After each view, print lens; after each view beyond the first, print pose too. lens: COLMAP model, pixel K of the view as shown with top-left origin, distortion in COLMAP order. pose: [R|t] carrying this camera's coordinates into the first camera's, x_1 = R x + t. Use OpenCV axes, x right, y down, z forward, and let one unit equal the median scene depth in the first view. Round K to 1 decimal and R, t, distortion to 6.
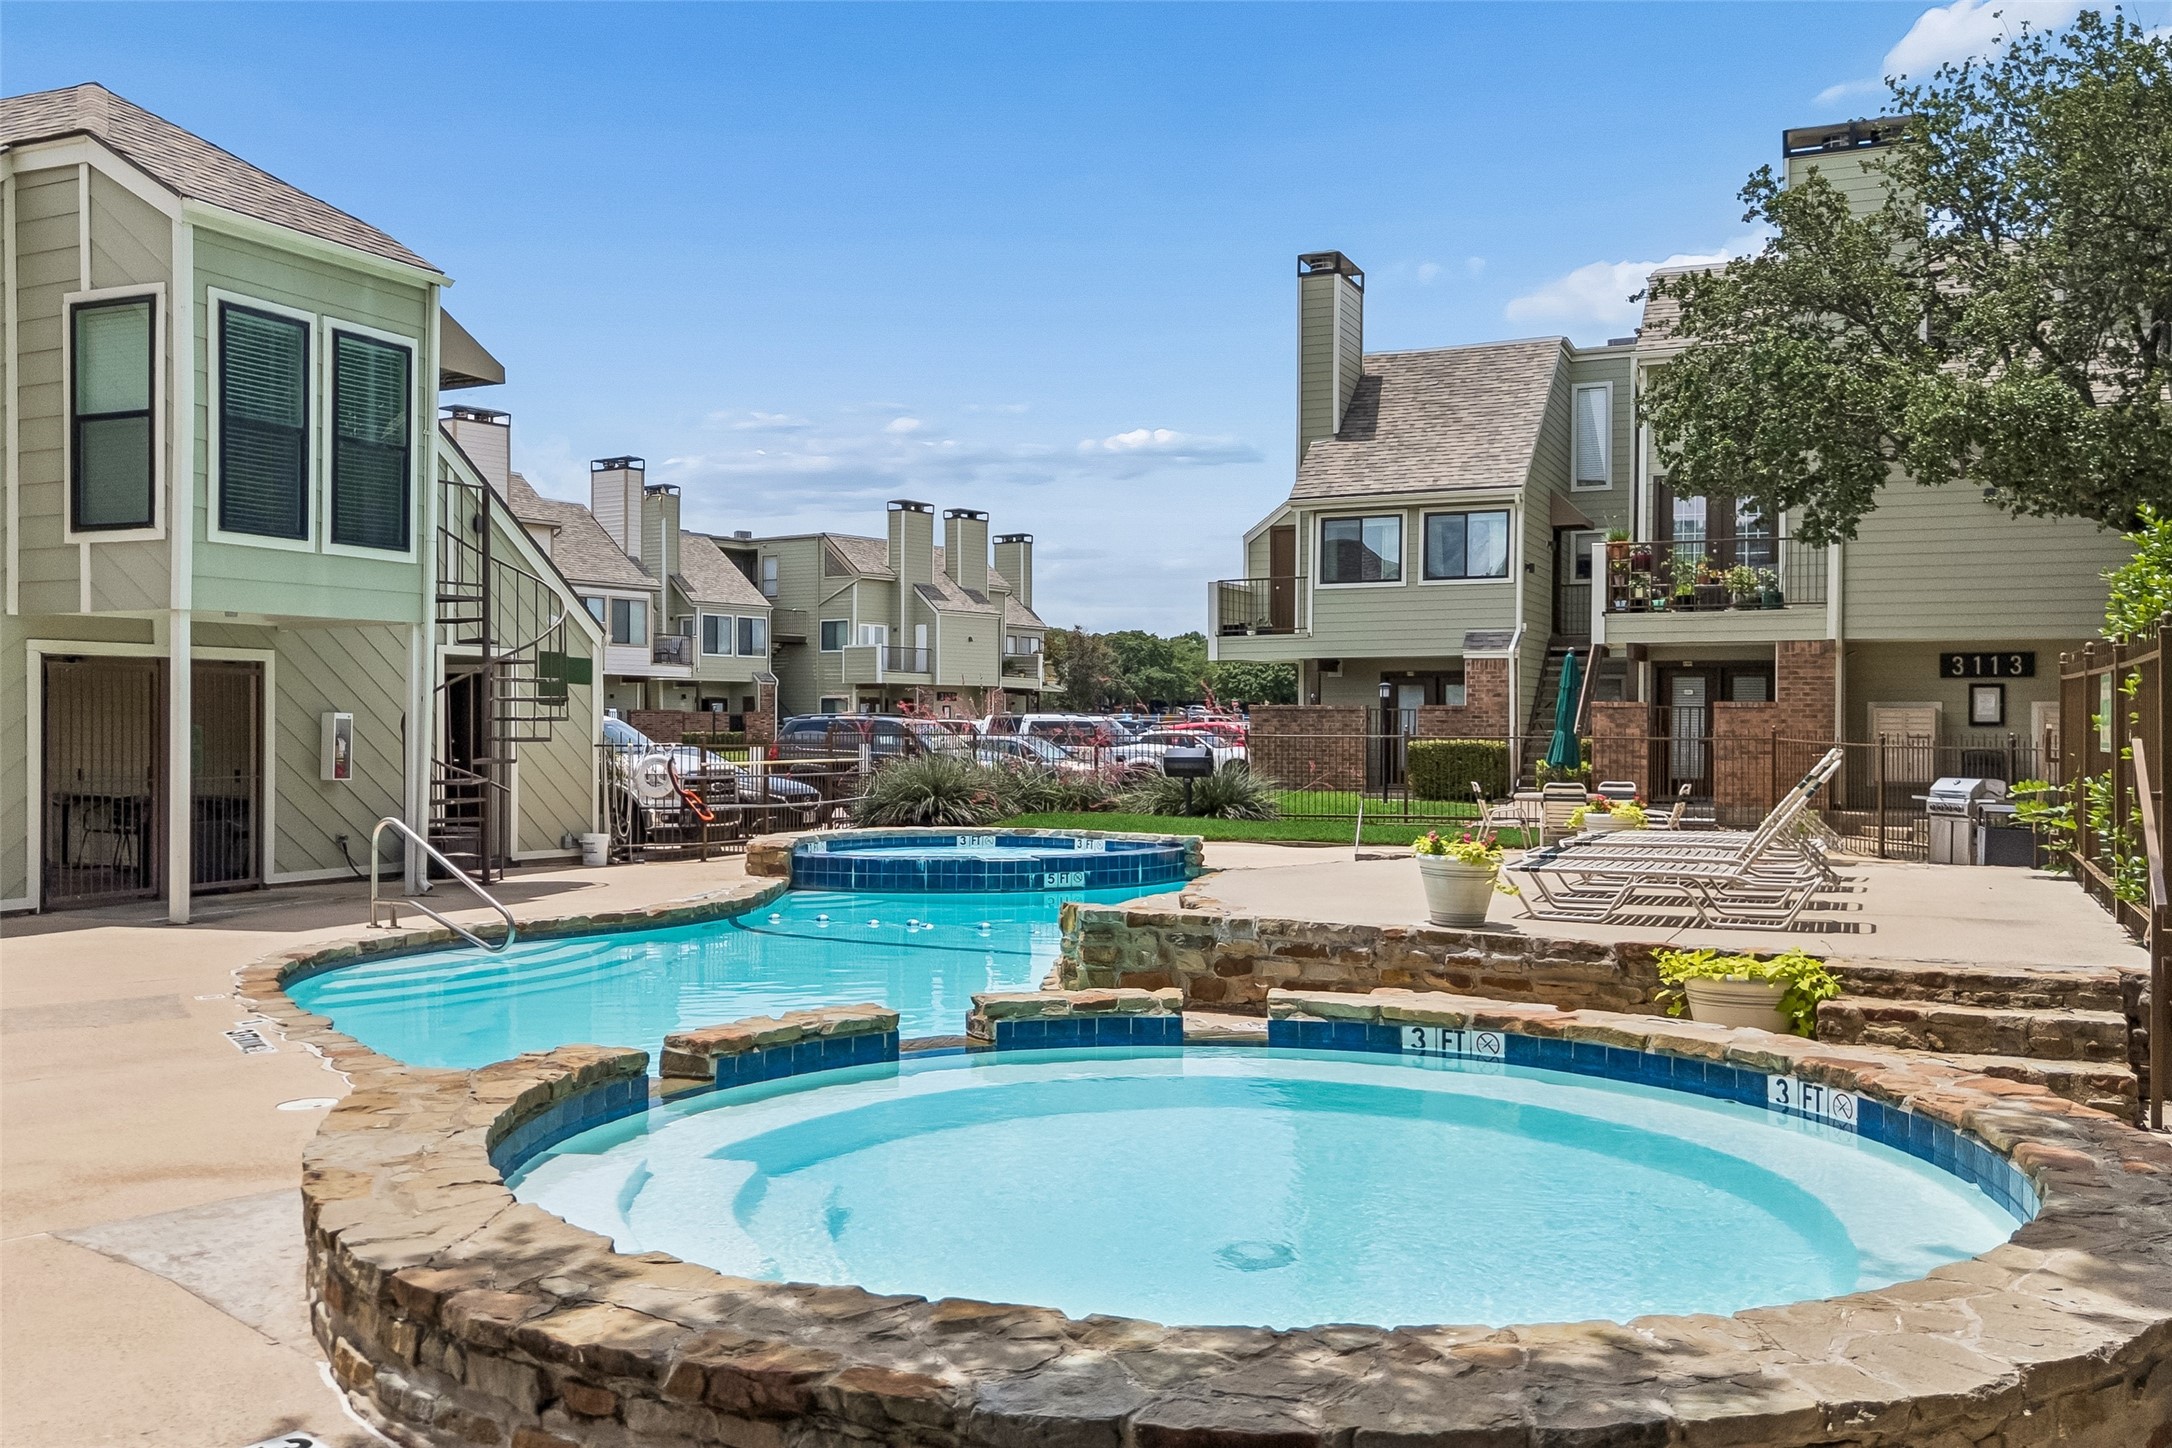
lens RADIAL K [[1919.3, 0, 1086.0], [0, 1919.3, 724.0], [0, 0, 1]] dist [0.034721, -0.003024]
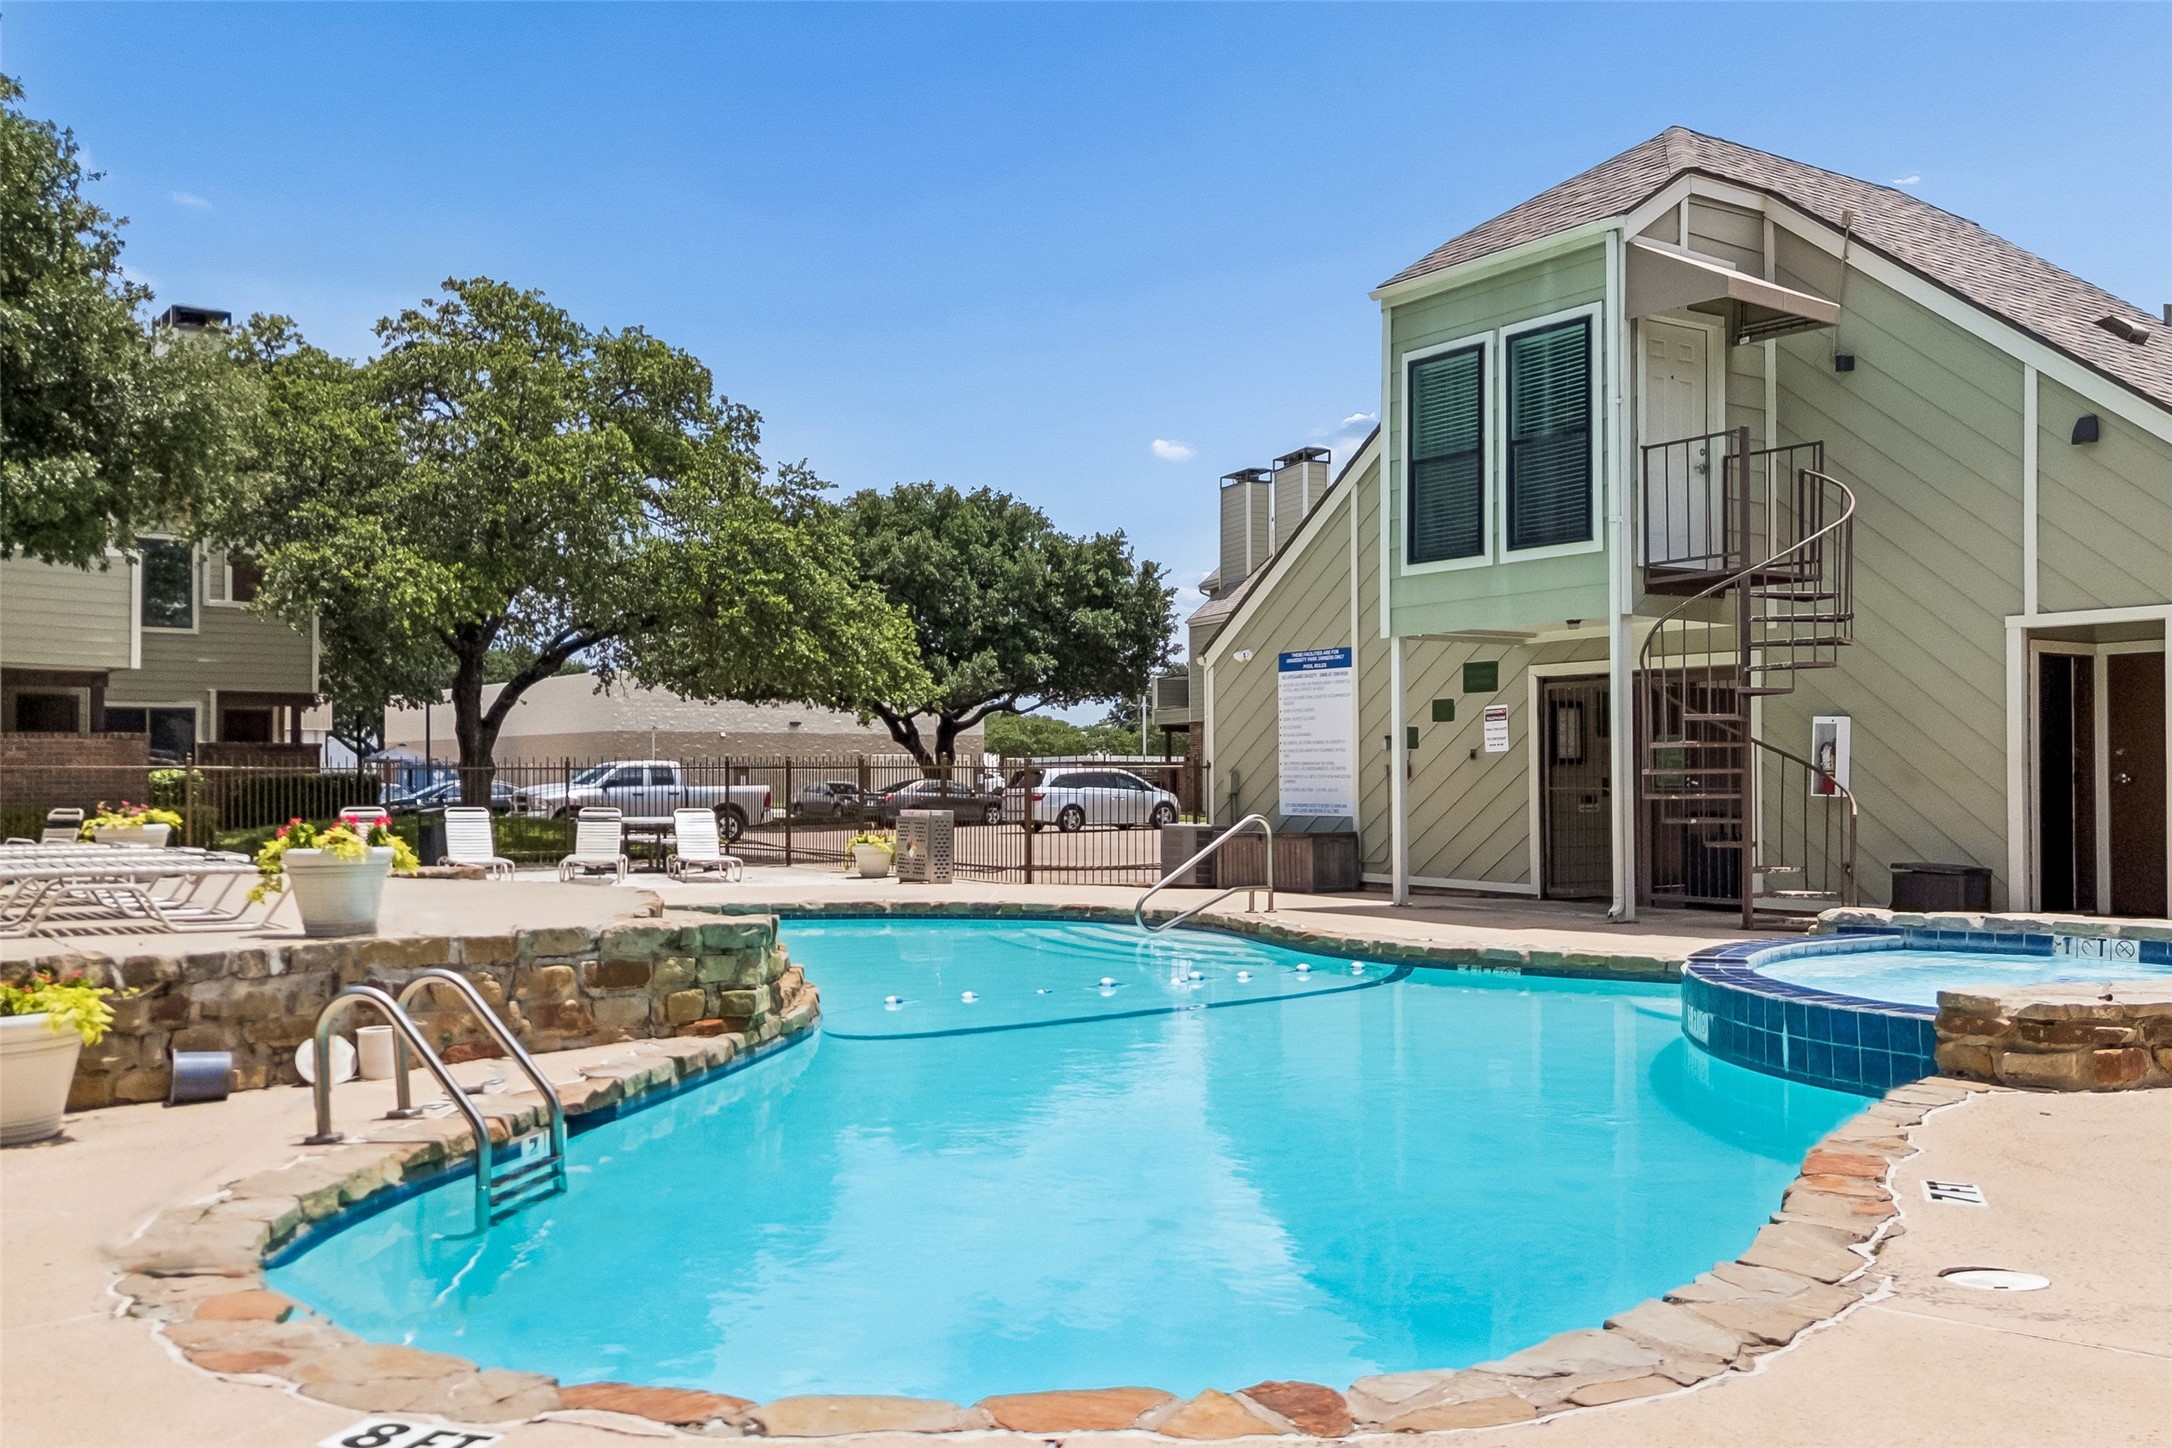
lens RADIAL K [[1917.9, 0, 1085.2], [0, 1917.9, 769.7], [0, 0, 1]] dist [0.042408, -0.006330]
pose [[-0.515676, -0.003973, -0.856774, 0.584480], [0.004812, 0.999960, -0.007533, 0.026428], [0.856770, -0.008007, -0.515637, 1.342744]]
